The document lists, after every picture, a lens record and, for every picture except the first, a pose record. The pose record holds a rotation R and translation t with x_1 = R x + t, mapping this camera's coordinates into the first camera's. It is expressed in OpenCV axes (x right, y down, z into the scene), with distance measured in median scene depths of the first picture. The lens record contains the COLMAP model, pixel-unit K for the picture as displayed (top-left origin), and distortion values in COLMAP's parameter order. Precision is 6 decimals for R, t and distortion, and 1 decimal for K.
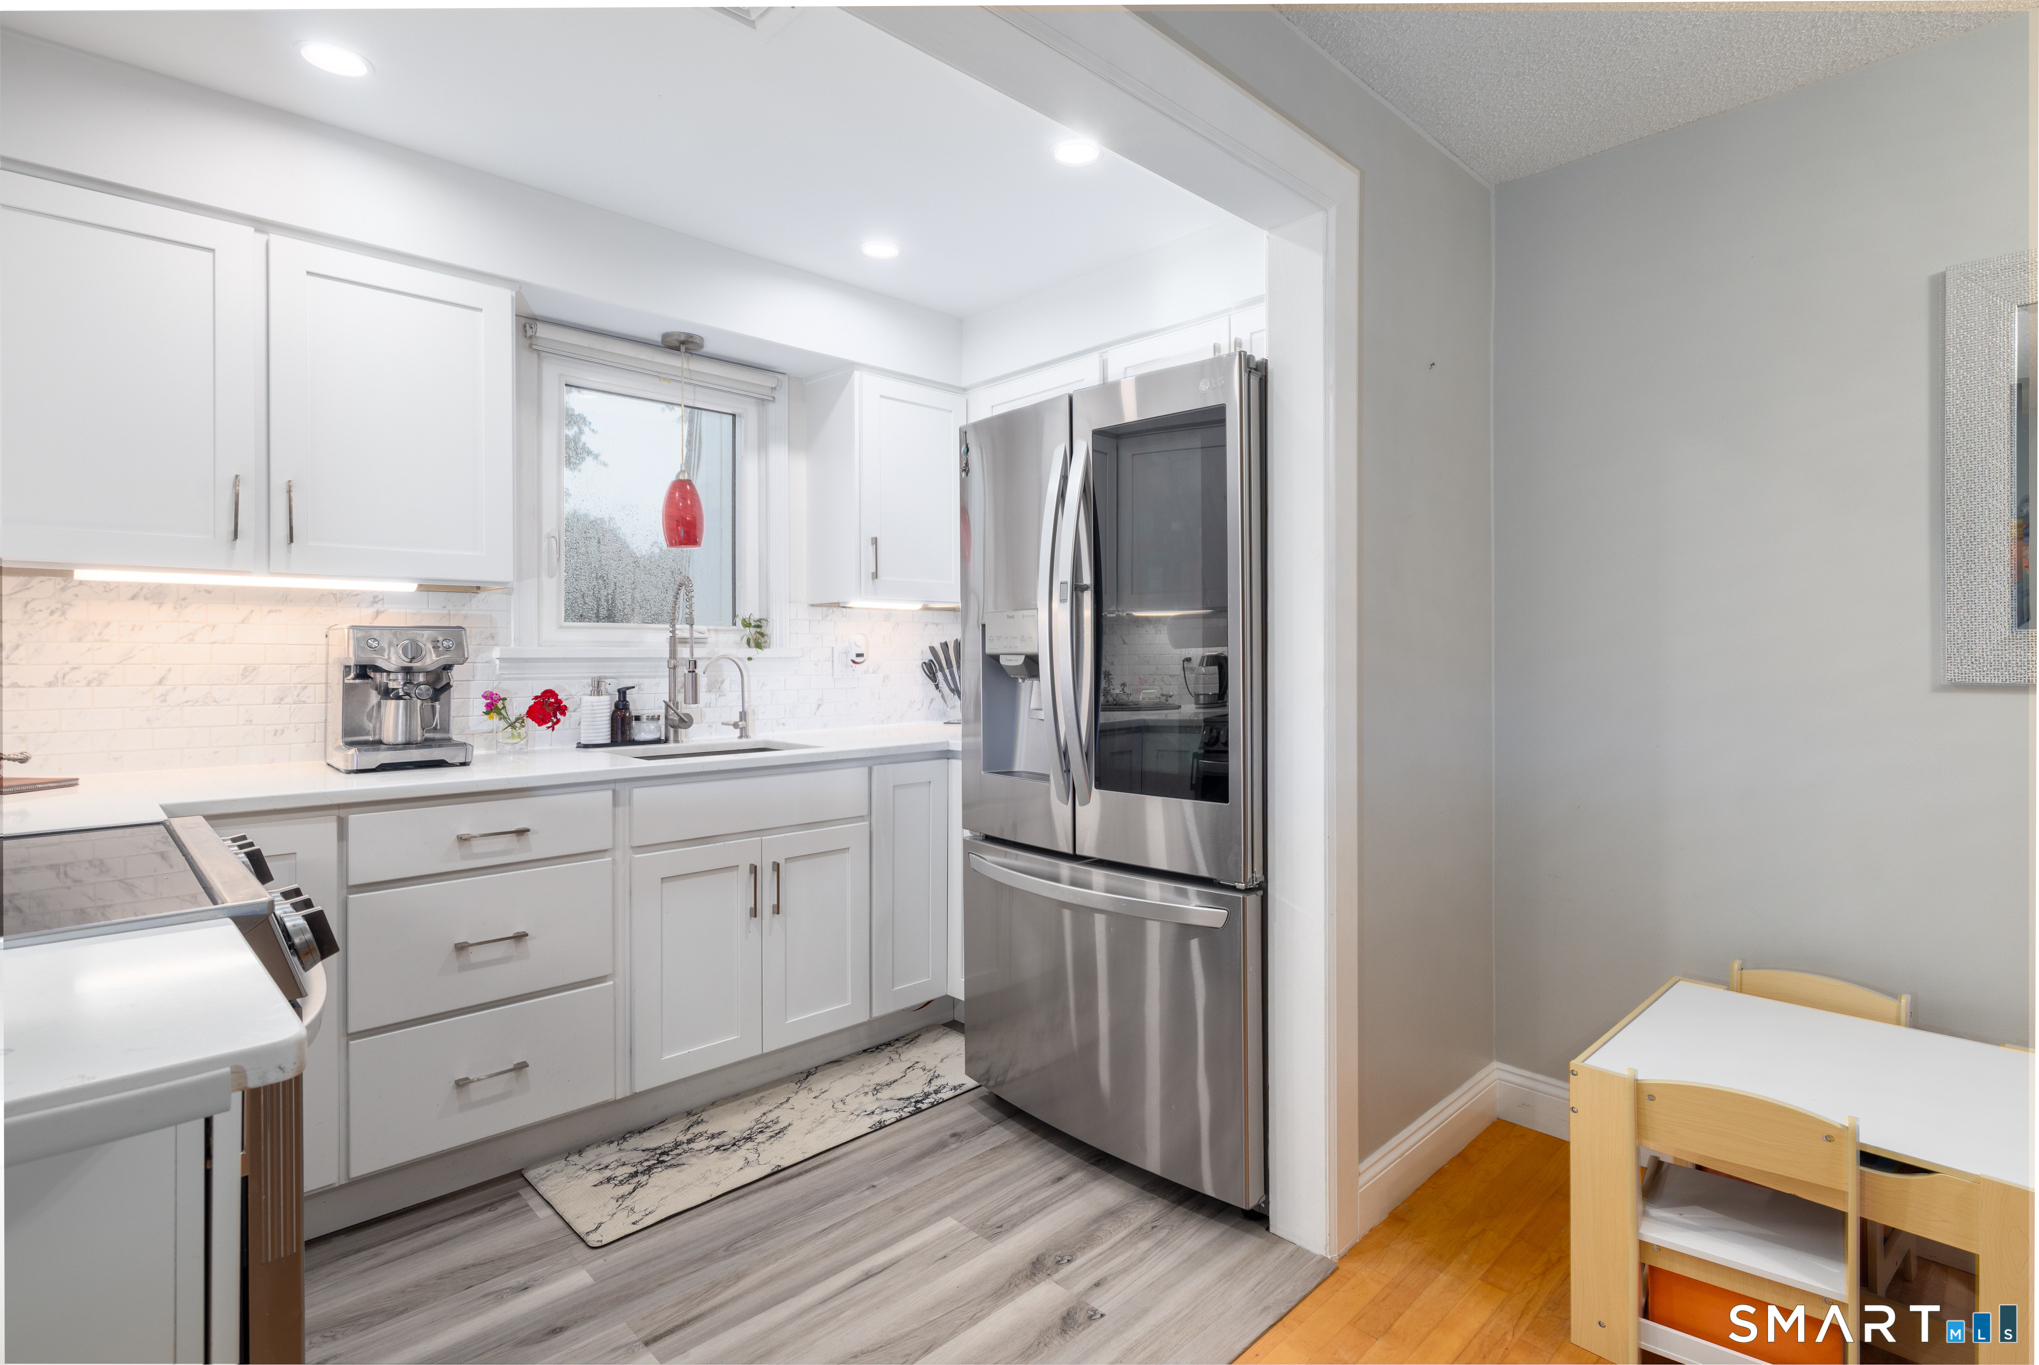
lens RADIAL K [[992.4, 0, 1055.8], [0, 992.4, 657.9], [0, 0, 1]] dist [0.003287, -0.001090]
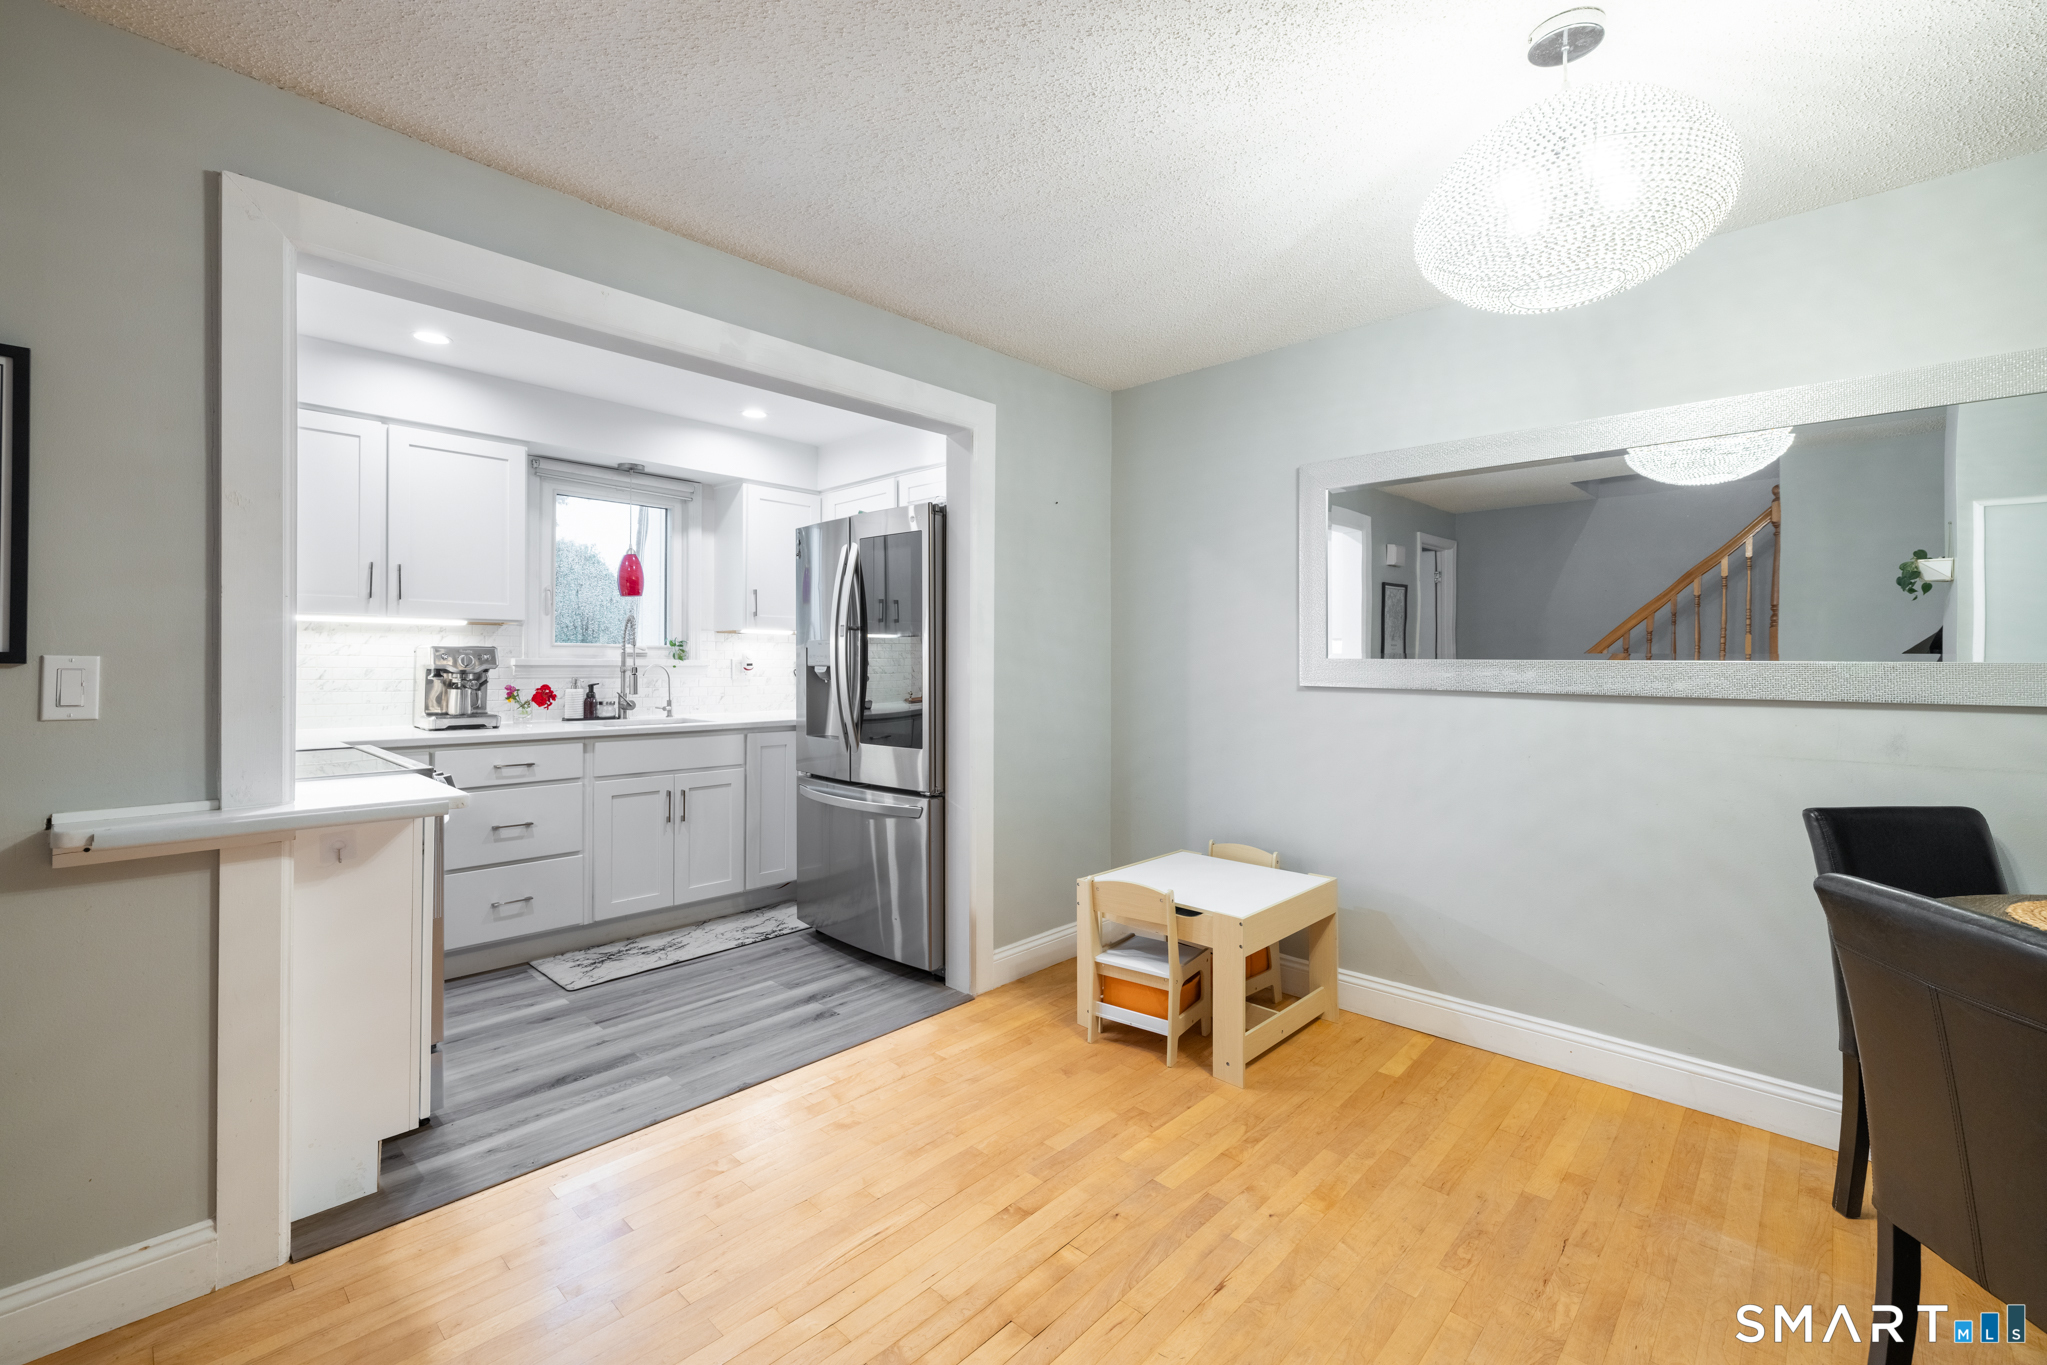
lens RADIAL K [[868.4, 0, 1005.6], [0, 868.4, 667.5], [0, 0, 1]] dist [-0.003457, 0.000557]
pose [[0.999757, 0.008656, 0.020274, 0.260870], [-0.008689, 0.999961, 0.001548, -0.005901], [-0.020259, -0.001724, 0.999793, -0.531057]]
